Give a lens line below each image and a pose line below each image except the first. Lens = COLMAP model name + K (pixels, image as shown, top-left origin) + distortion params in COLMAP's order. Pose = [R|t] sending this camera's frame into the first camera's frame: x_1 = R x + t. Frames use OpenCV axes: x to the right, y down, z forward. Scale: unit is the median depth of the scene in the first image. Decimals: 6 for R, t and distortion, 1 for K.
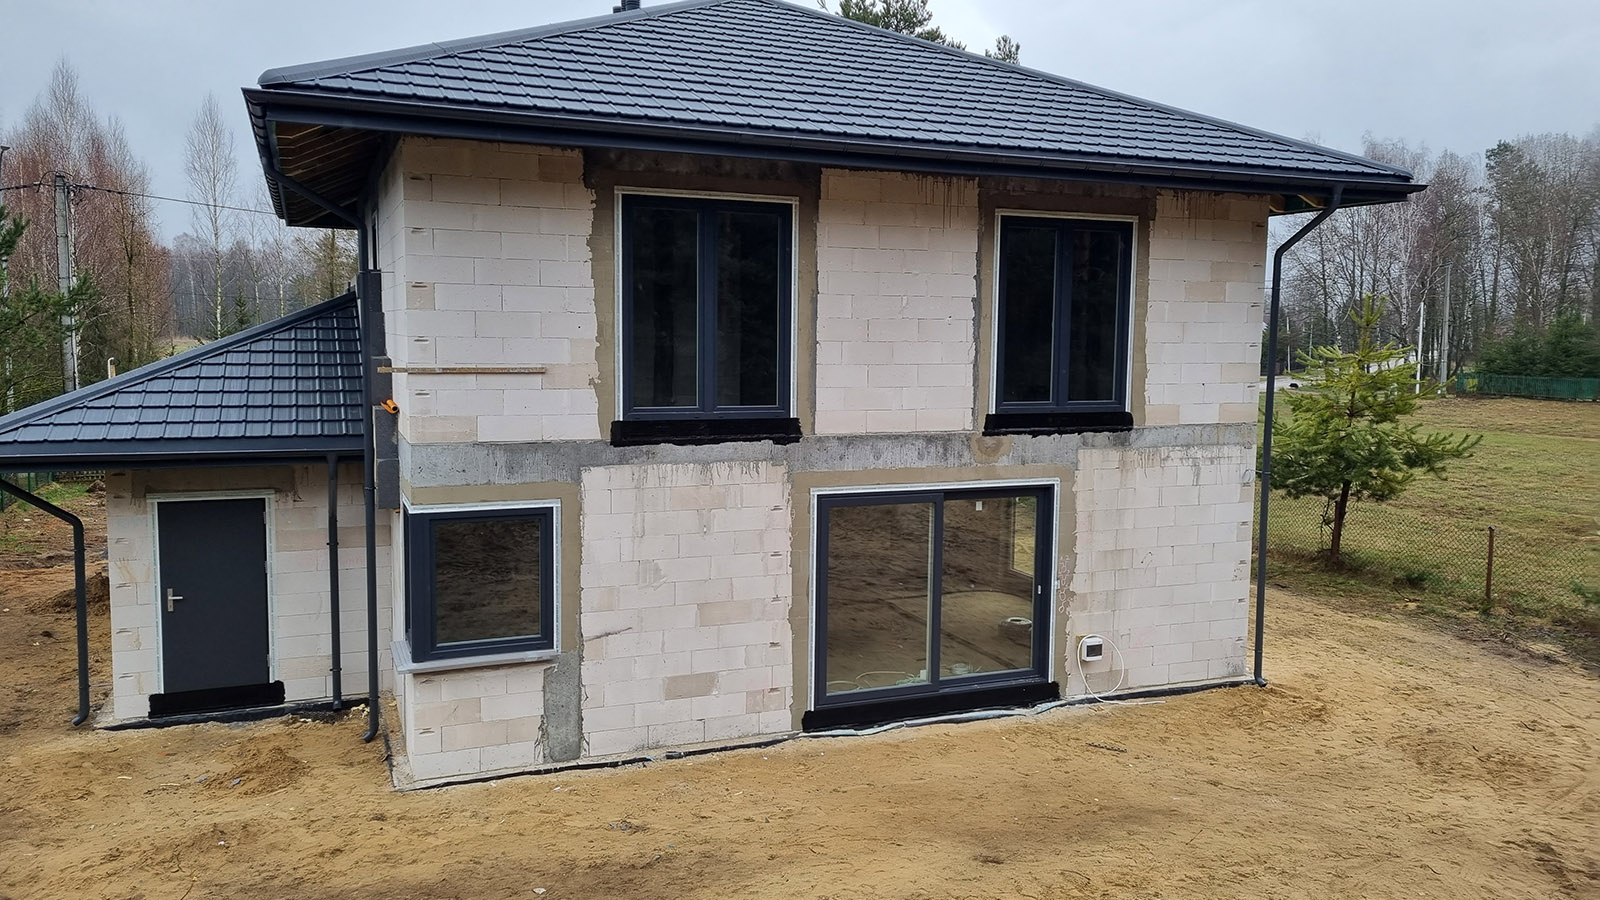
lens RADIAL K [[1202.4, 0, 807.4], [0, 1202.4, 437.5], [0, 0, 1]] dist [0.060066, -0.036755]
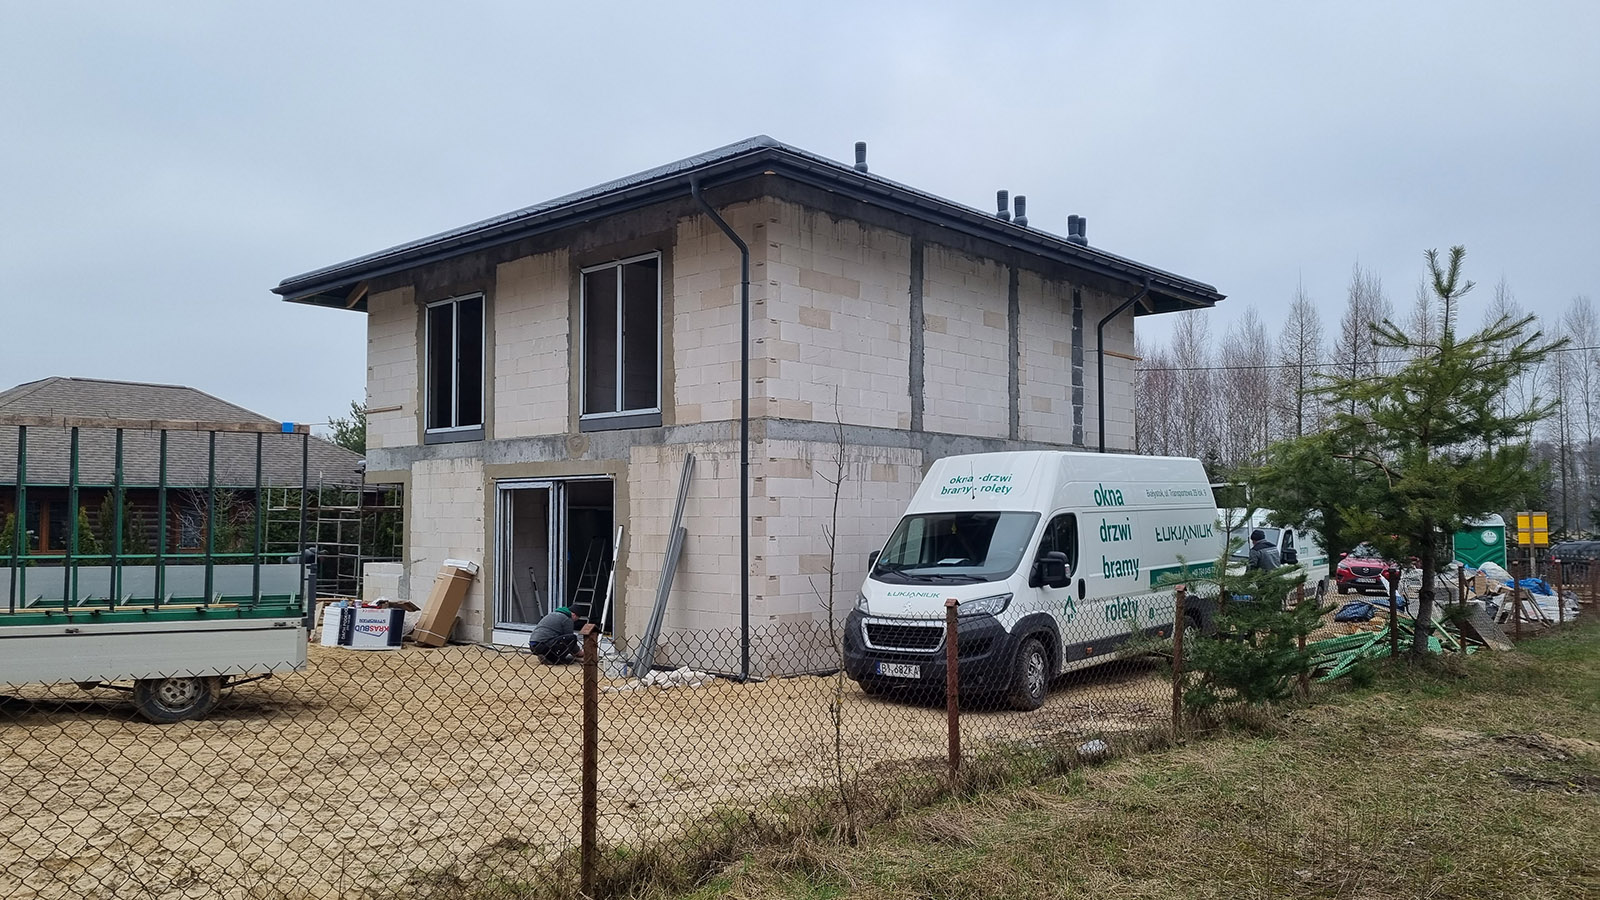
lens RADIAL K [[1202.4, 0, 788.3], [0, 1202.4, 459.2], [0, 0, 1]] dist [0.060066, -0.036755]
pose [[0.411125, -0.058968, -0.909670, 1.434473], [-0.080572, 0.991649, -0.100696, 0.135587], [0.908011, 0.114693, 0.402941, 0.694348]]
